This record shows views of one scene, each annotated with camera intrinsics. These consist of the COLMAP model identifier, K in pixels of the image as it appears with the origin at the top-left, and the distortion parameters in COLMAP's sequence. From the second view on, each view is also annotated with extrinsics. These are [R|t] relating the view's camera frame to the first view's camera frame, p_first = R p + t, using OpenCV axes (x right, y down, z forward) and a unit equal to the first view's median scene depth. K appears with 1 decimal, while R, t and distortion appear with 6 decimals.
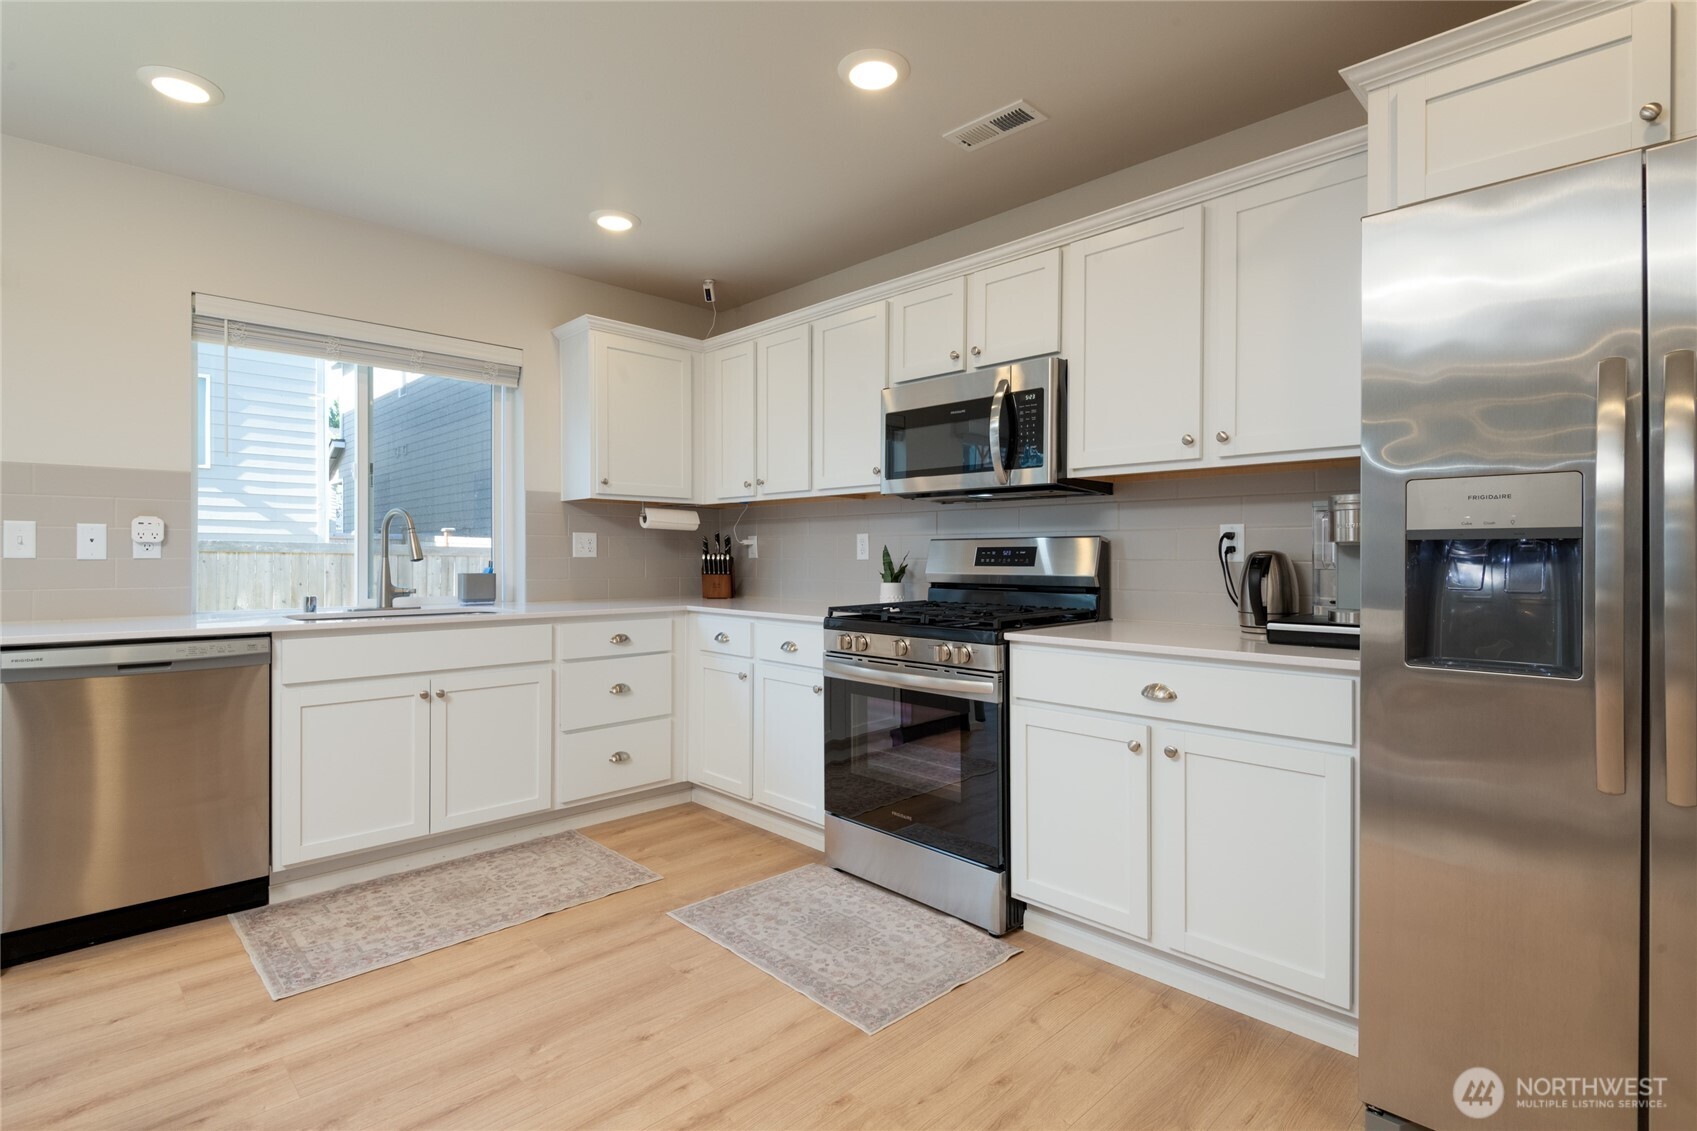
lens RADIAL K [[827.0, 0, 850.8], [0, 827.0, 558.5], [0, 0, 1]] dist [0.001727, -0.001006]
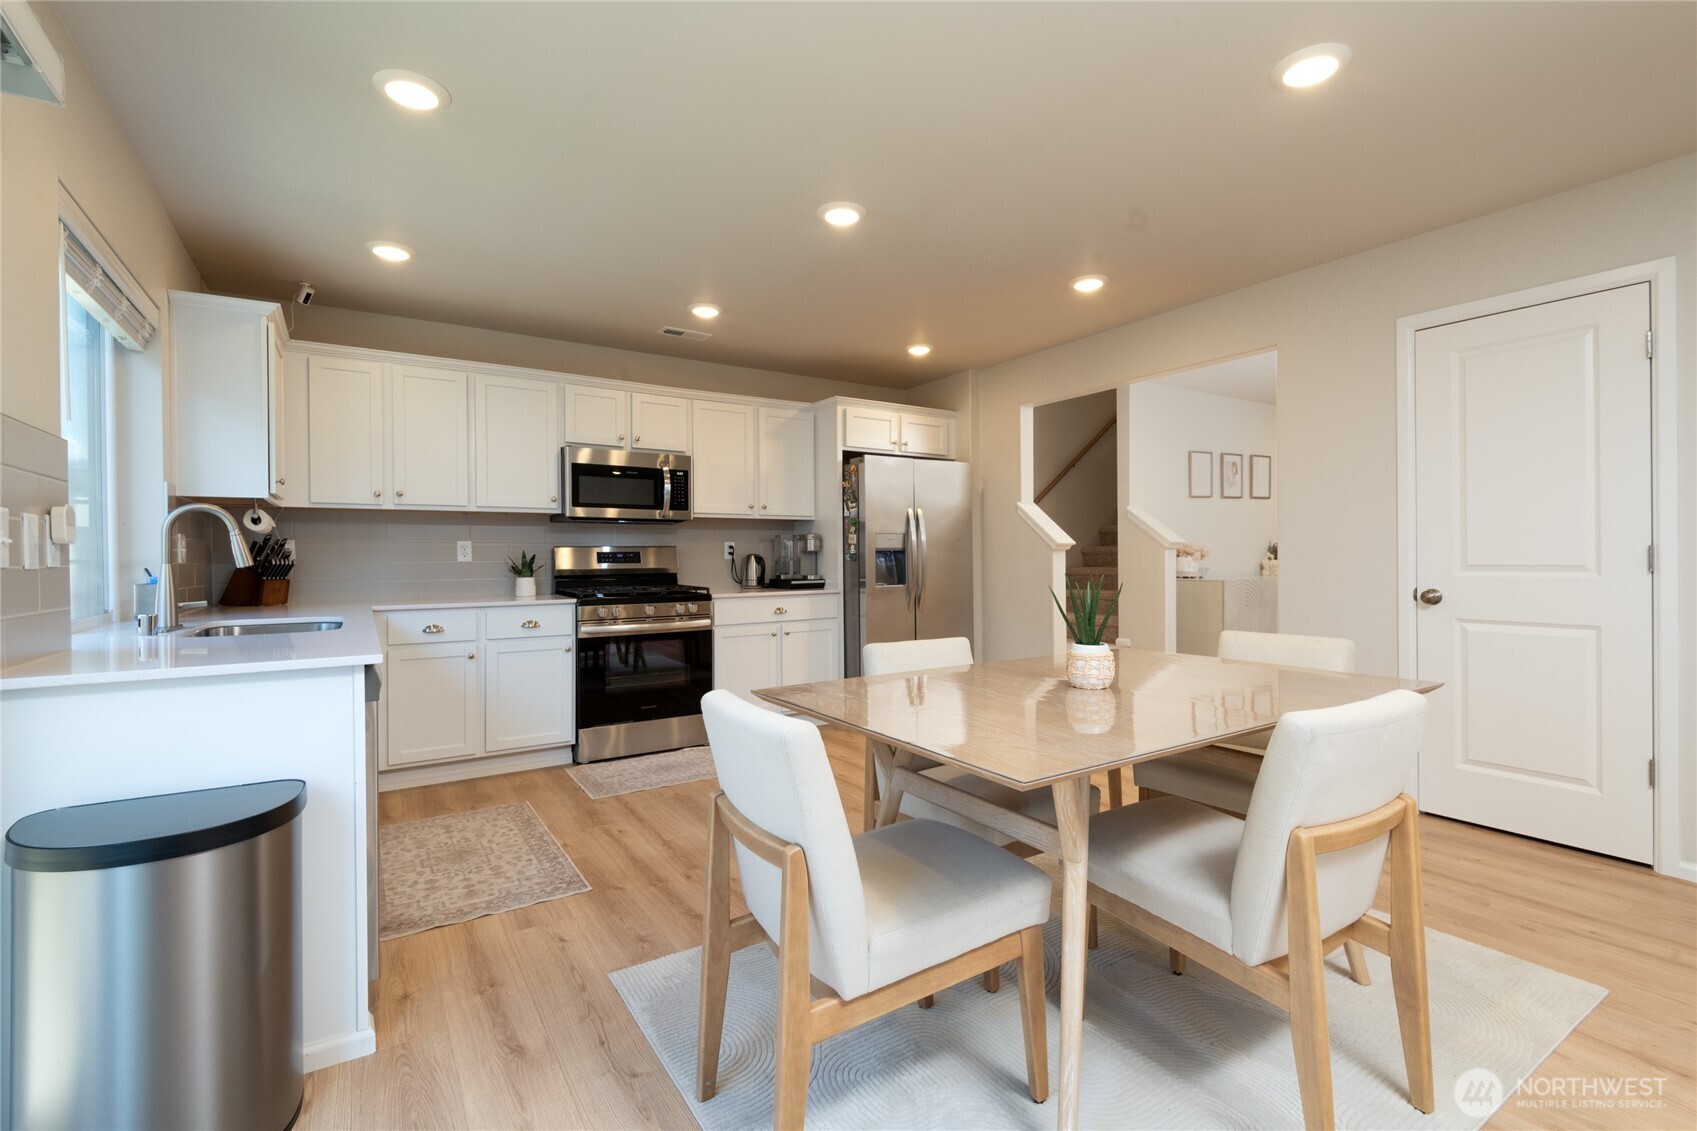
lens RADIAL K [[762.4, 0, 853.4], [0, 762.4, 558.6], [0, 0, 1]] dist [0.035289, -0.022602]
pose [[0.200789, -0.007009, 0.979609, -1.381191], [0.011918, 0.999918, 0.004711, -0.002378], [-0.979562, 0.010729, 0.200856, 0.246303]]
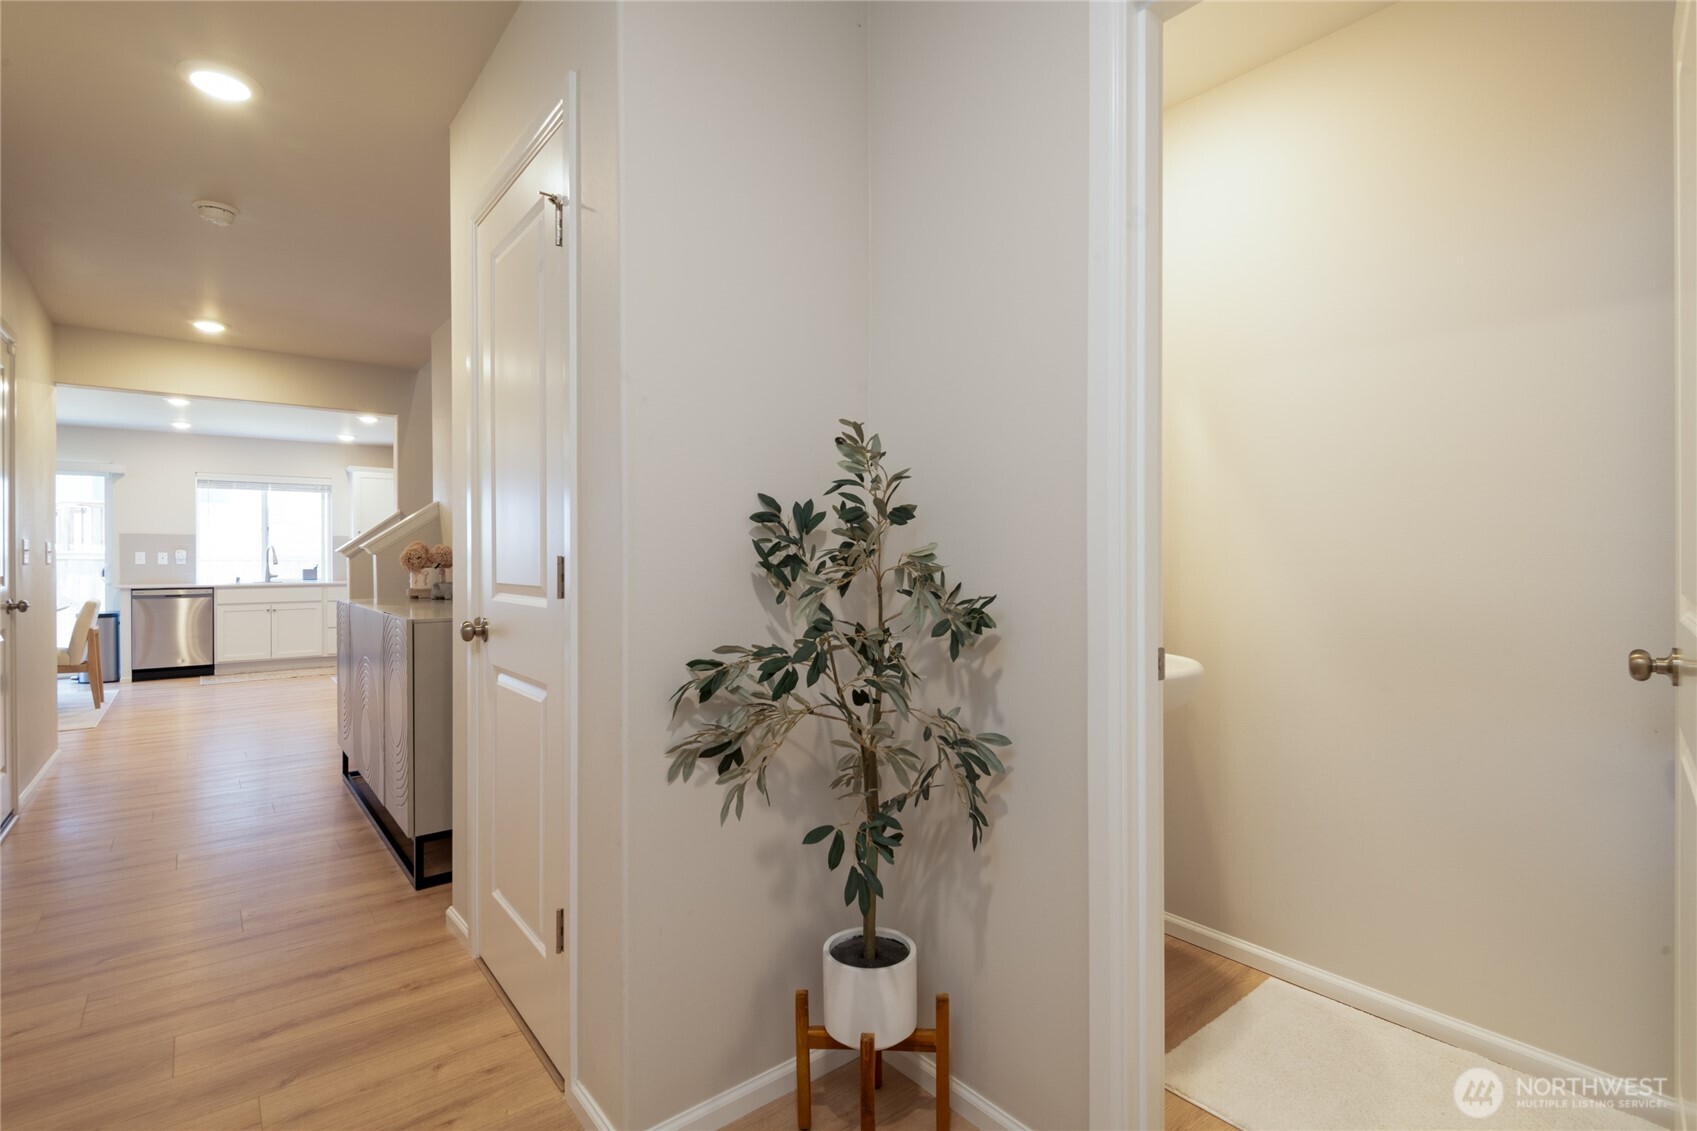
lens RADIAL K [[803.7, 0, 844.6], [0, 803.7, 558.3], [0, 0, 1]] dist [-0.002358, -0.000787]
pose [[0.995341, -0.007948, -0.096087, 1.867089], [0.007716, 0.999966, -0.002786, 0.006111], [0.096106, 0.002031, 0.995369, -1.701107]]
